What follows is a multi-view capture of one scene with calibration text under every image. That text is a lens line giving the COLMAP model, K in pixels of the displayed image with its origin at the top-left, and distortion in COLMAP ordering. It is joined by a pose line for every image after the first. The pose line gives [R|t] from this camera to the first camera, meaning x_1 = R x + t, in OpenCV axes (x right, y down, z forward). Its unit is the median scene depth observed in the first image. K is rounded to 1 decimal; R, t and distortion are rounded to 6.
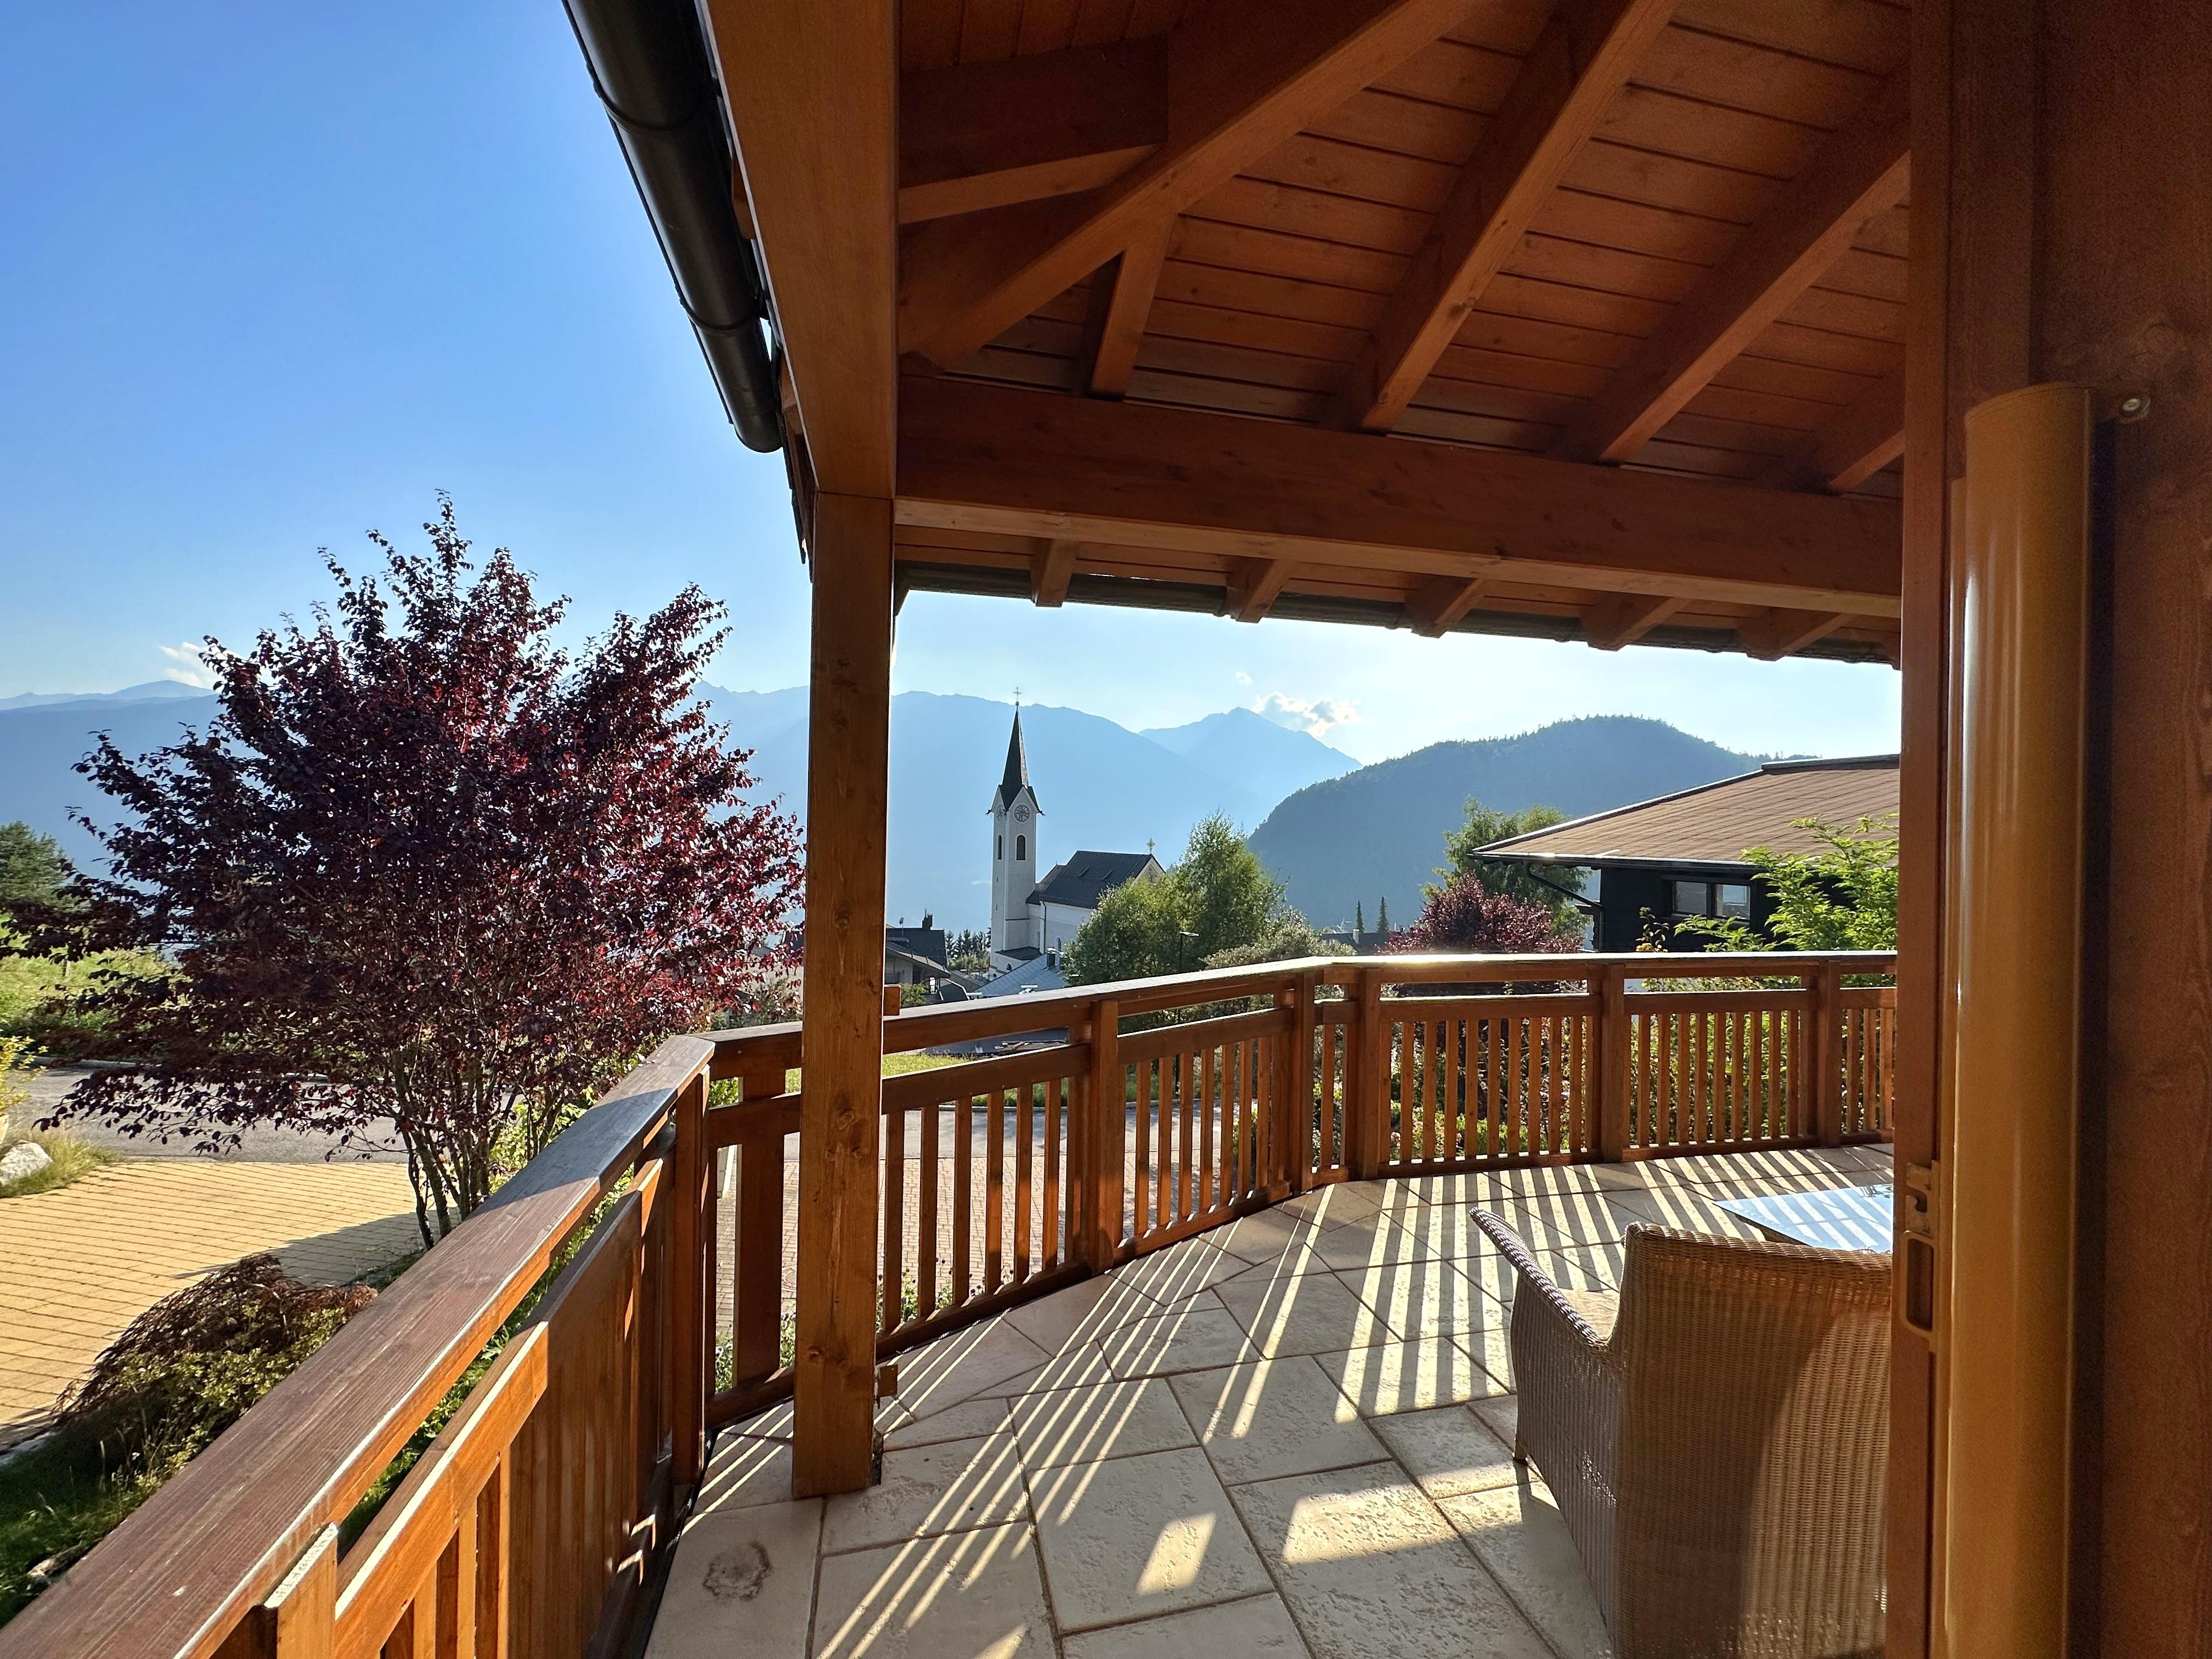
lens RADIAL K [[880.5, 0, 1104.5], [0, 880.5, 831.7], [0, 0, 1]] dist [-0.001713, 0.000505]
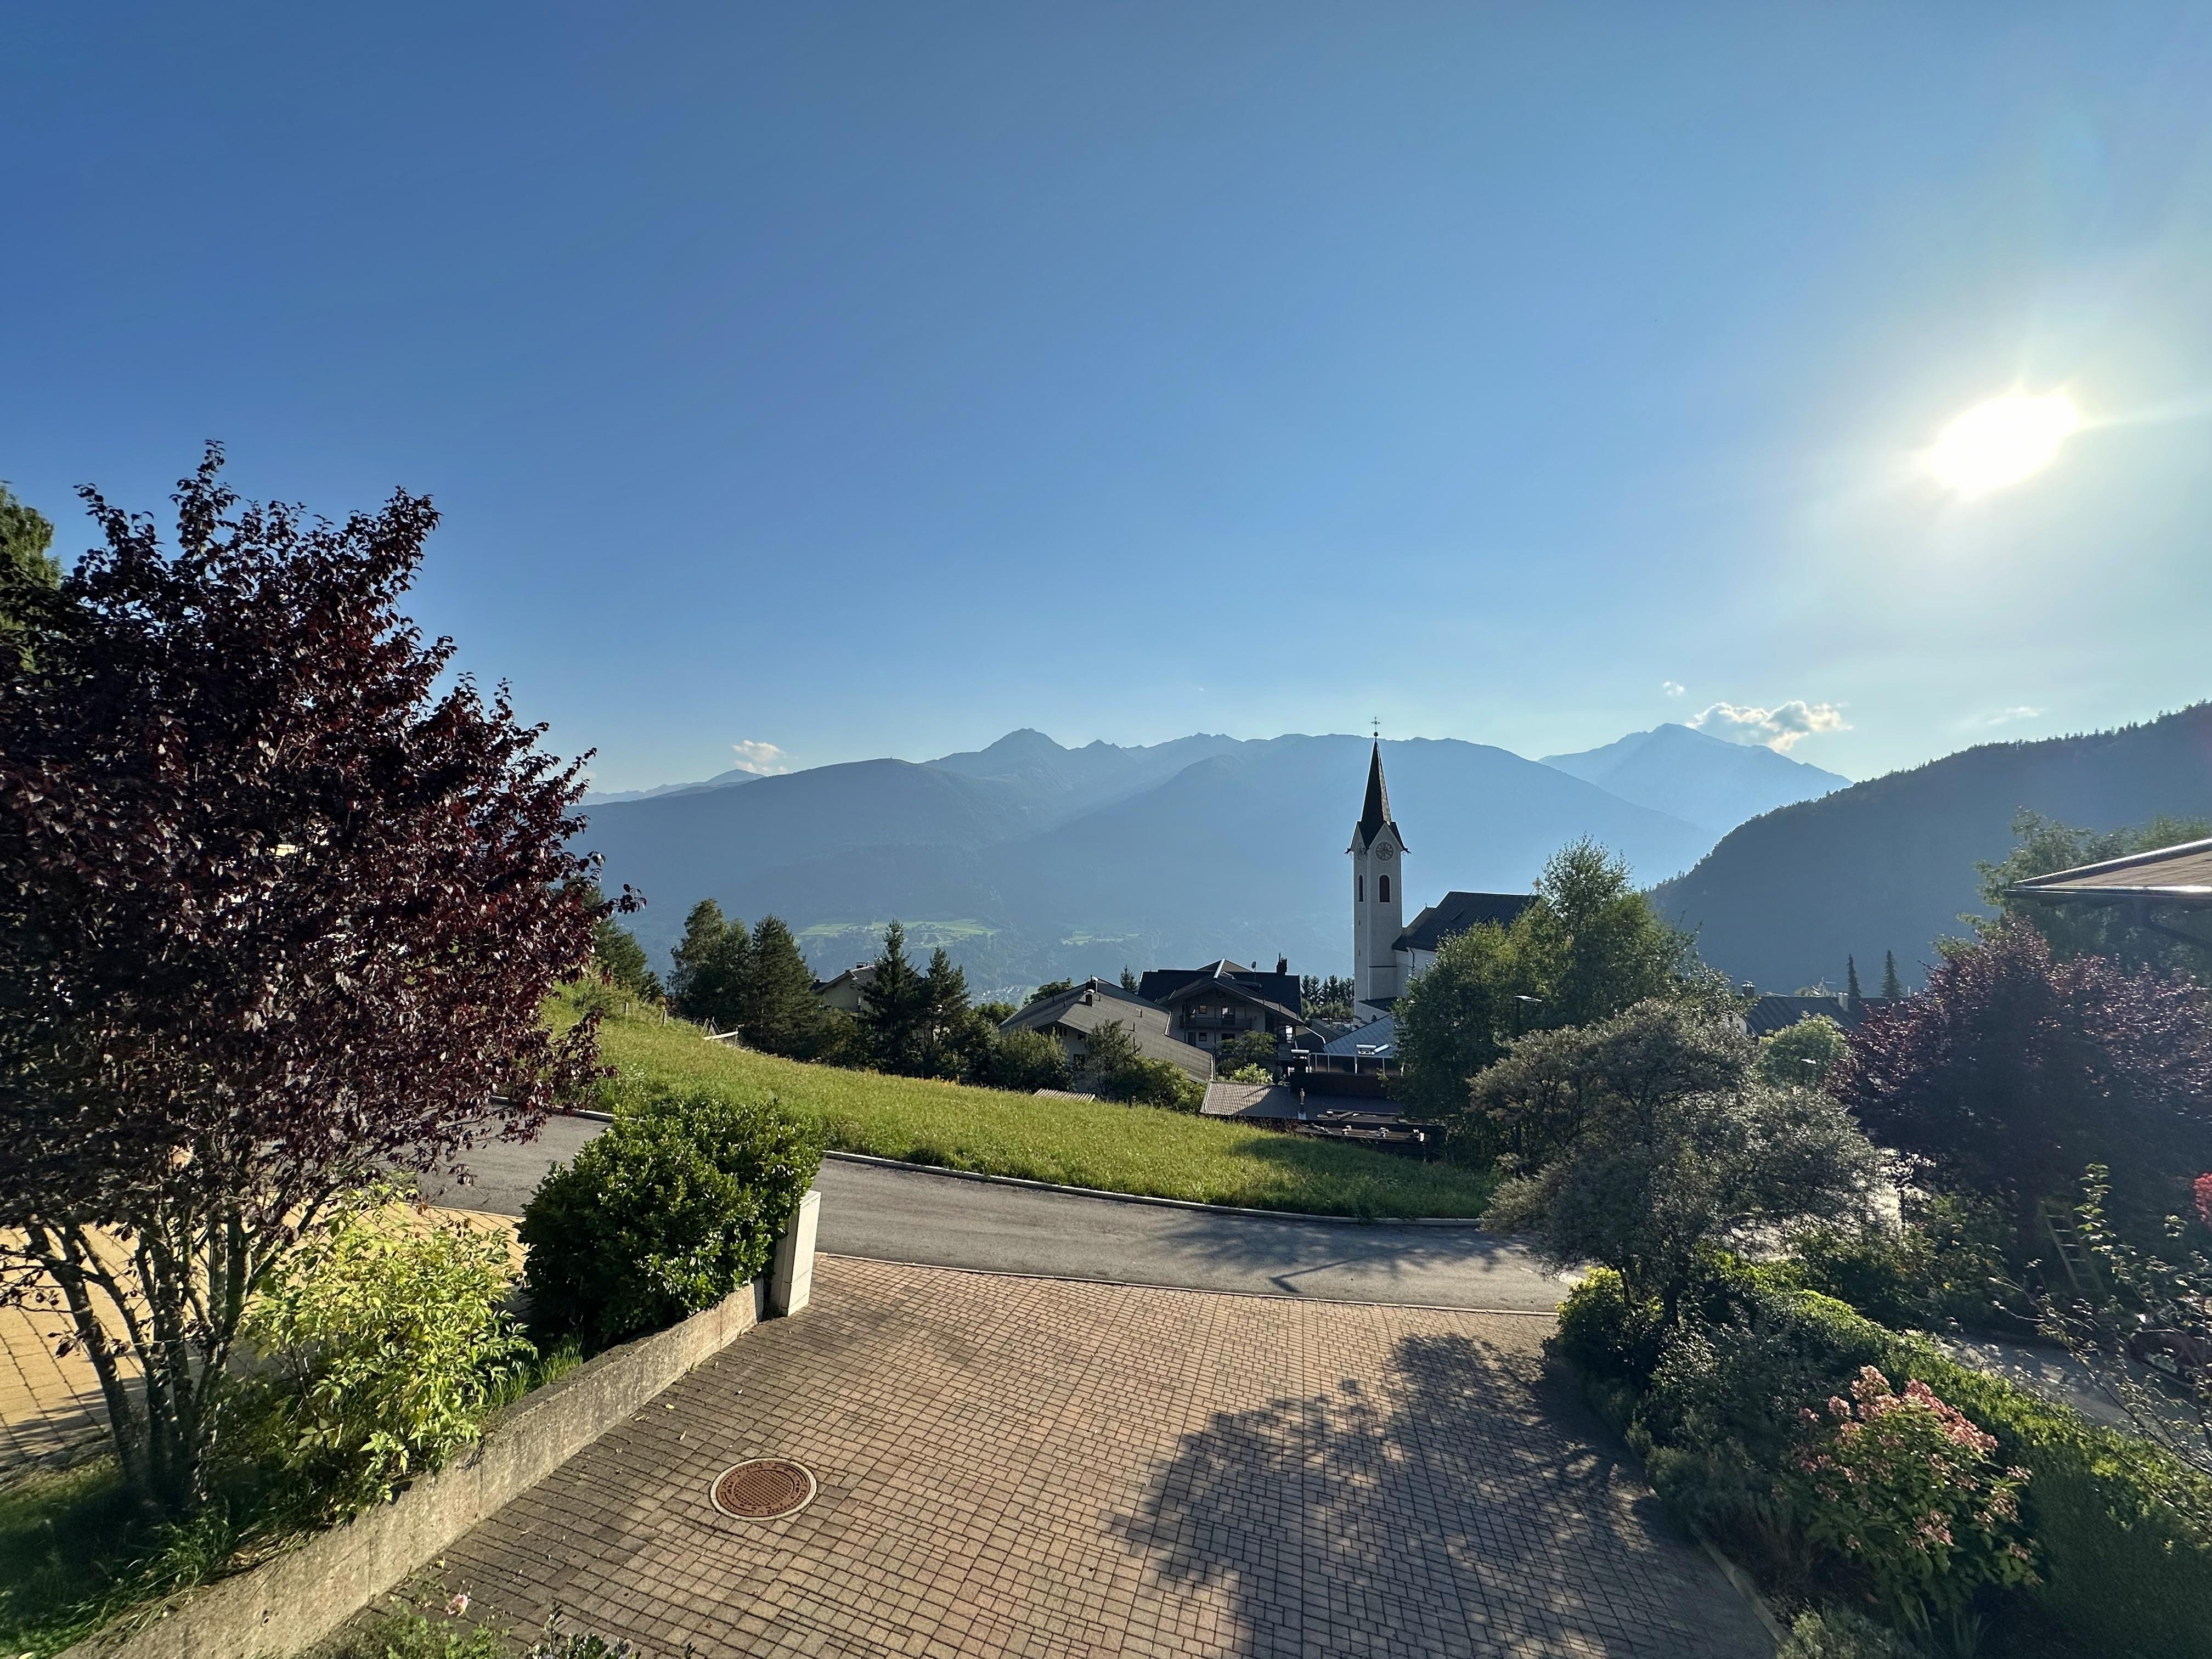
lens RADIAL K [[880.5, 0, 1104.5], [0, 880.5, 831.7], [0, 0, 1]] dist [-0.001713, 0.000505]
pose [[0.911955, -0.033086, -0.408954, 0.061095], [0.013477, 0.998621, -0.050738, 0.004752], [0.410069, 0.040759, 0.911143, 0.121800]]
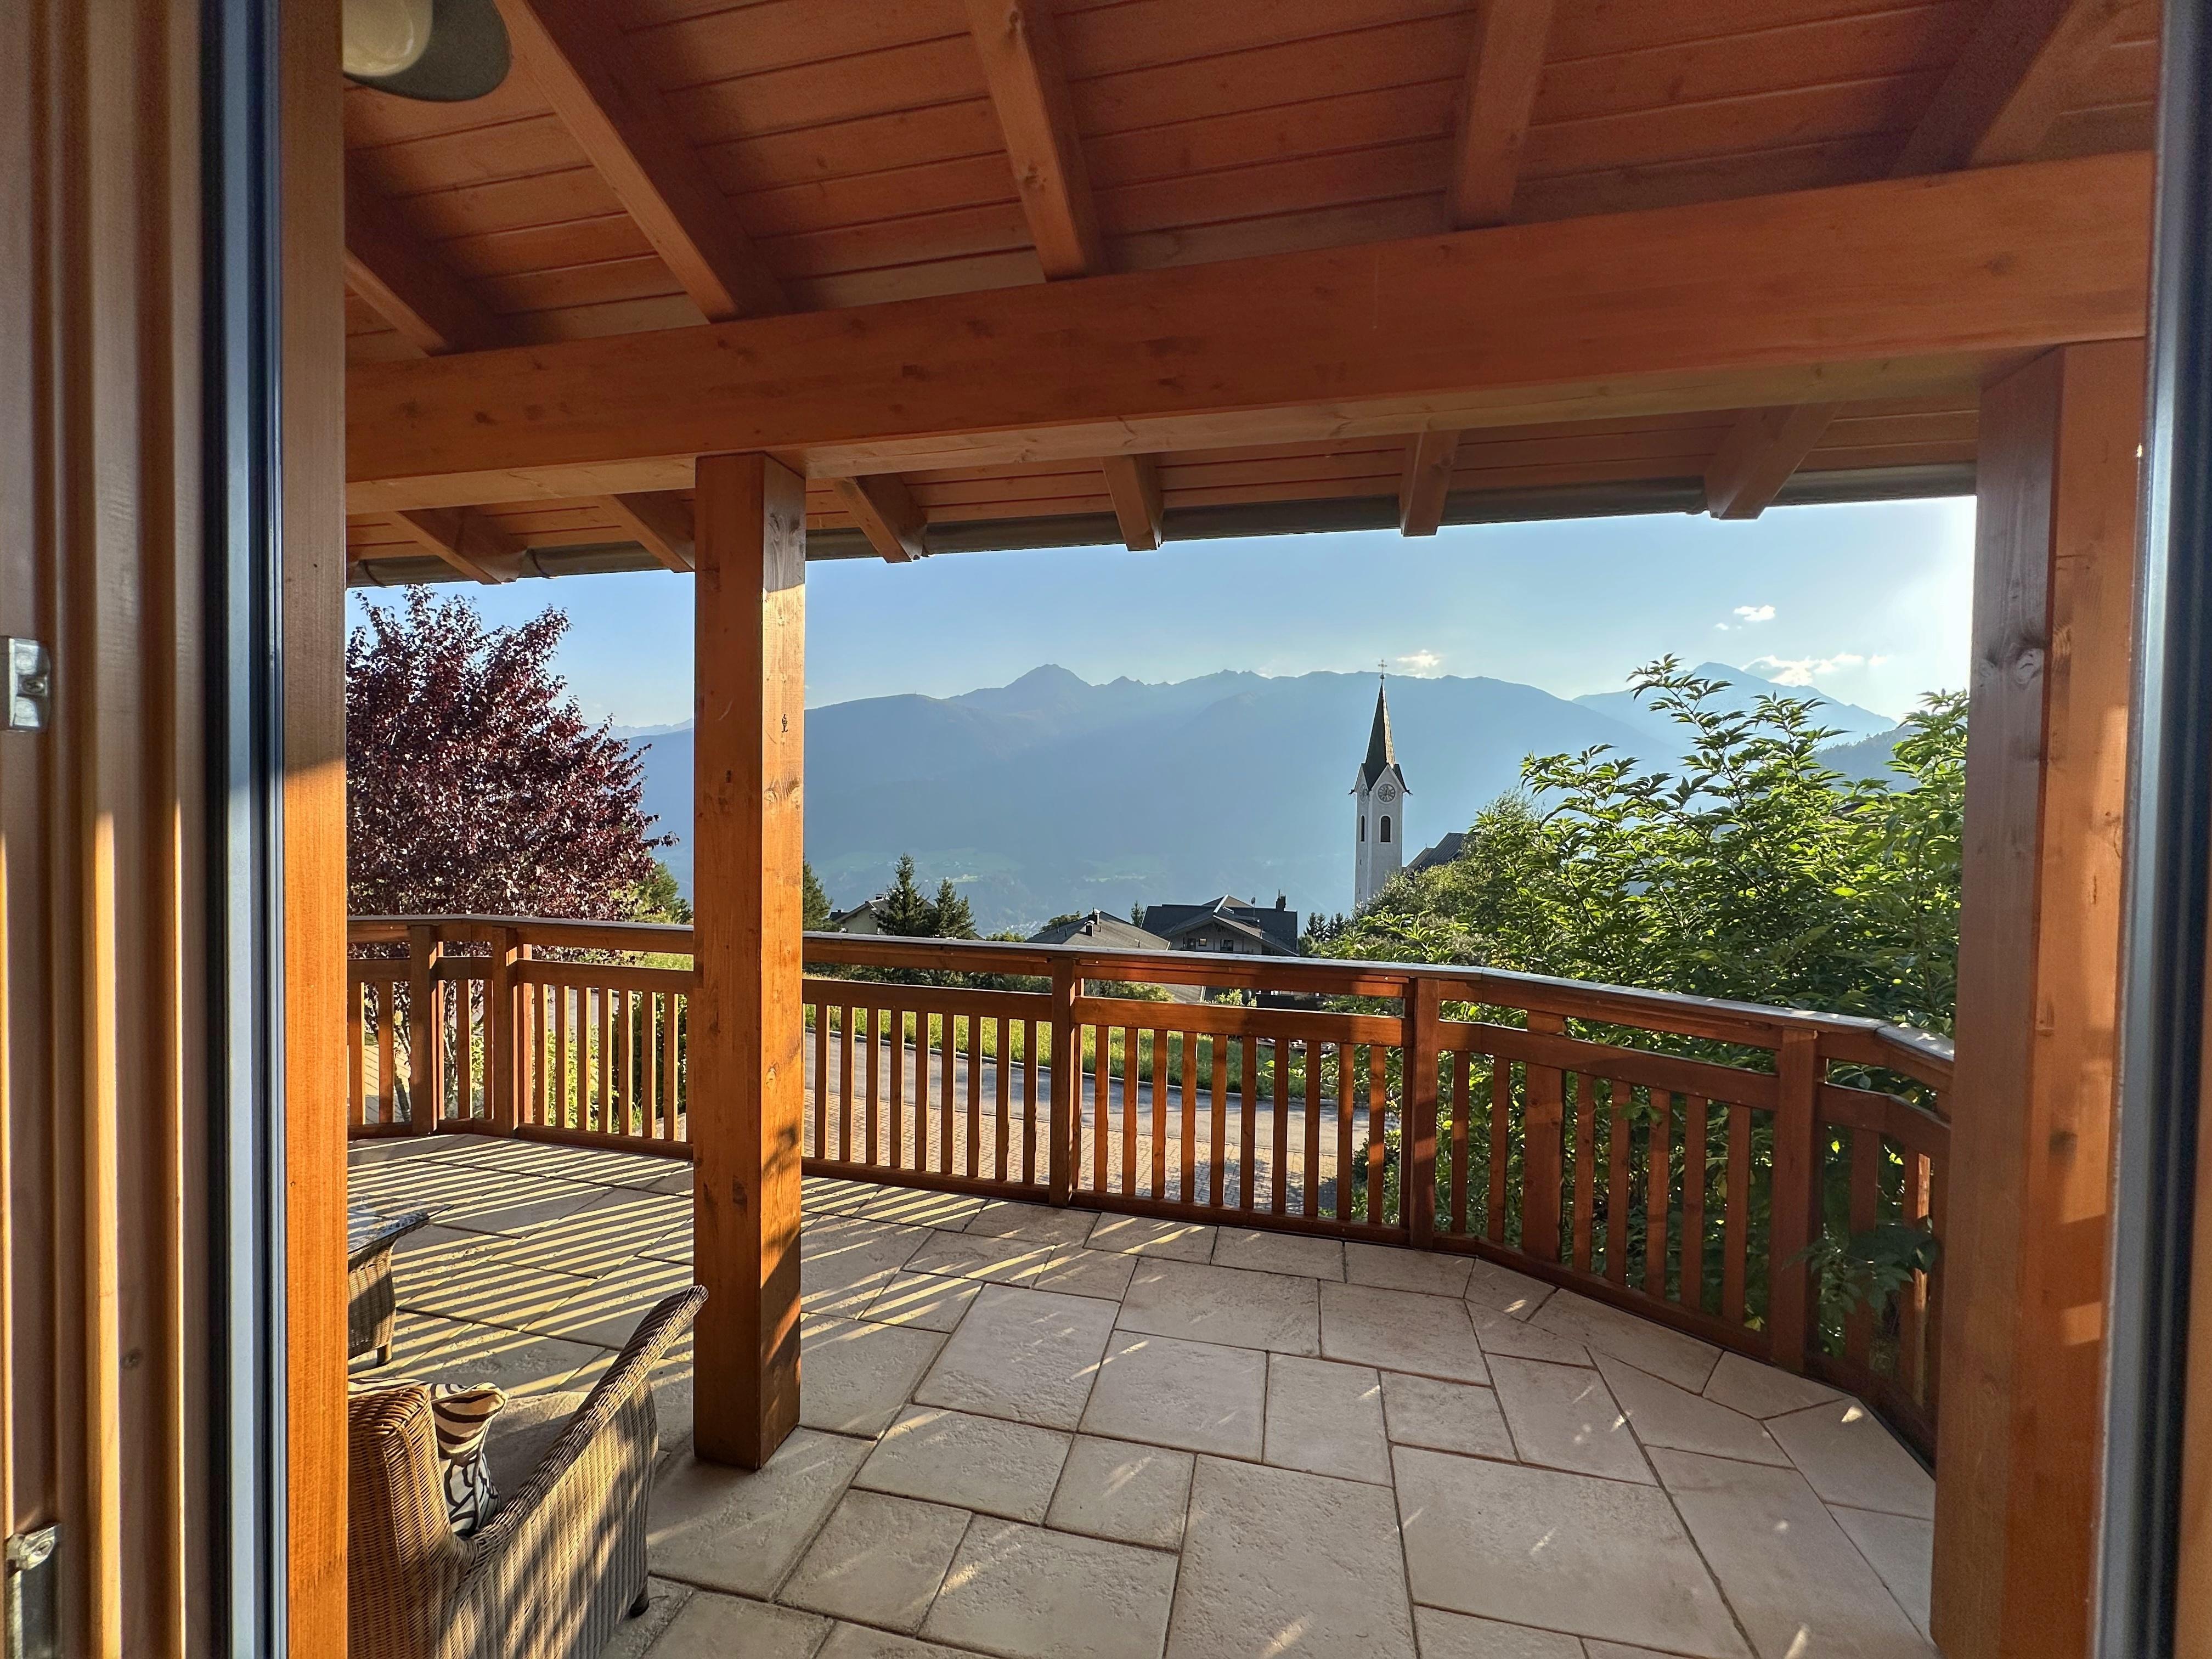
lens RADIAL K [[880.5, 0, 1104.5], [0, 880.5, 831.7], [0, 0, 1]] dist [-0.001713, 0.000505]
pose [[0.901089, 0.005320, -0.433601, 0.155780], [0.003643, 0.999797, 0.019838, 0.003483], [0.433618, -0.019455, 0.900887, 0.046307]]
